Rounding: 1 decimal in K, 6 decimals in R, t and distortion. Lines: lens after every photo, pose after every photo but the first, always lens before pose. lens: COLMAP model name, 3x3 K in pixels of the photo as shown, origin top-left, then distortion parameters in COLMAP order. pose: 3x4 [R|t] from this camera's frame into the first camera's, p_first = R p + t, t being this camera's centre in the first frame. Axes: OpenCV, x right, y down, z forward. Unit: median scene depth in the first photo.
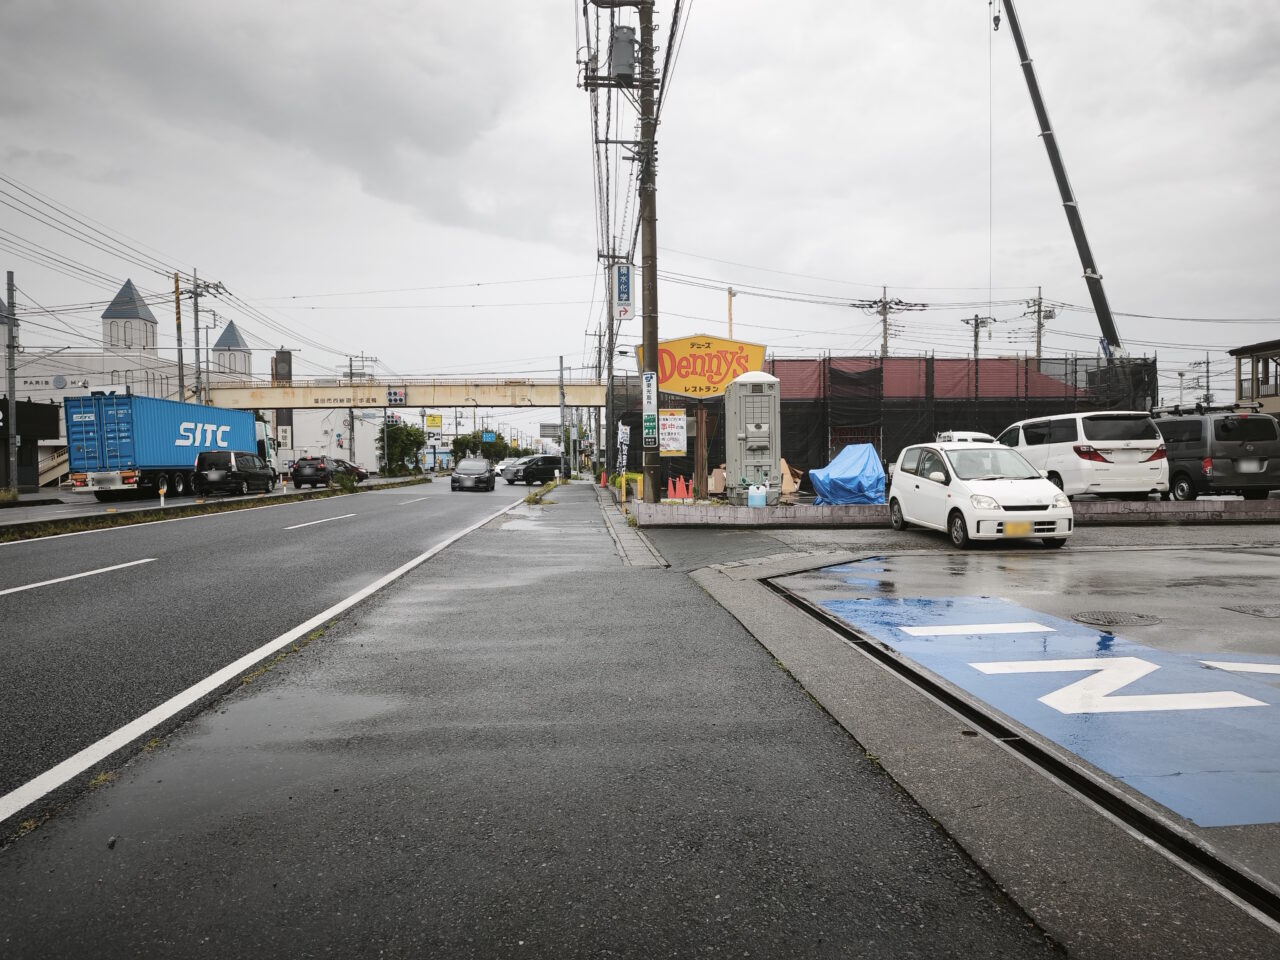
lens RADIAL K [[862.8, 0, 640.0], [0, 862.8, 480.0], [0, 0, 1]] dist [0.060733, 0.000382]
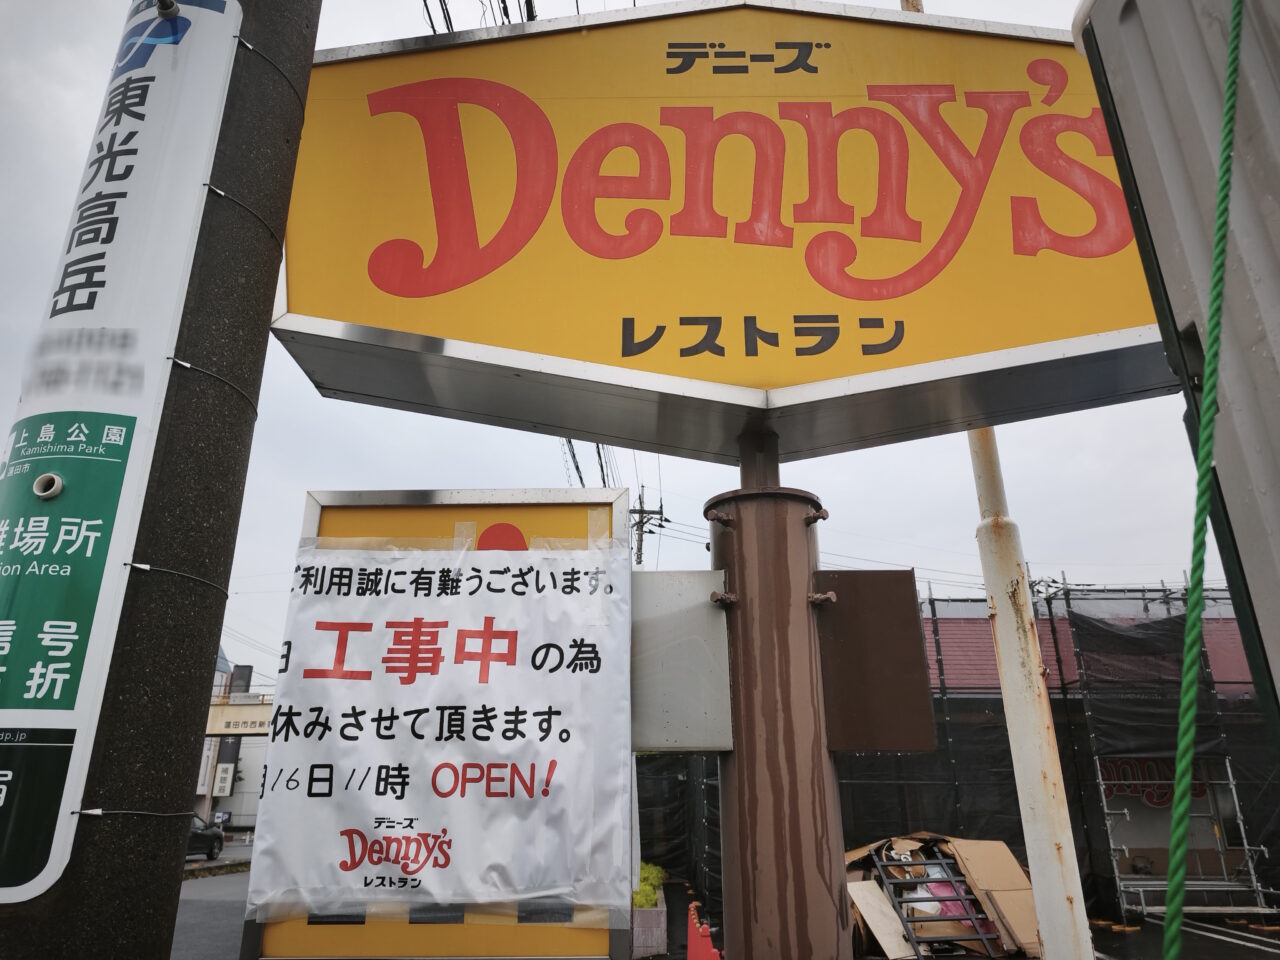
lens RADIAL K [[862.8, 0, 640.0], [0, 862.8, 480.0], [0, 0, 1]] dist [0.060733, 0.000382]
pose [[0.996919, -0.020821, -0.075624, 0.062879], [-0.008767, 0.928510, -0.371204, -0.042131], [0.077946, 0.370723, 0.925467, 0.894437]]
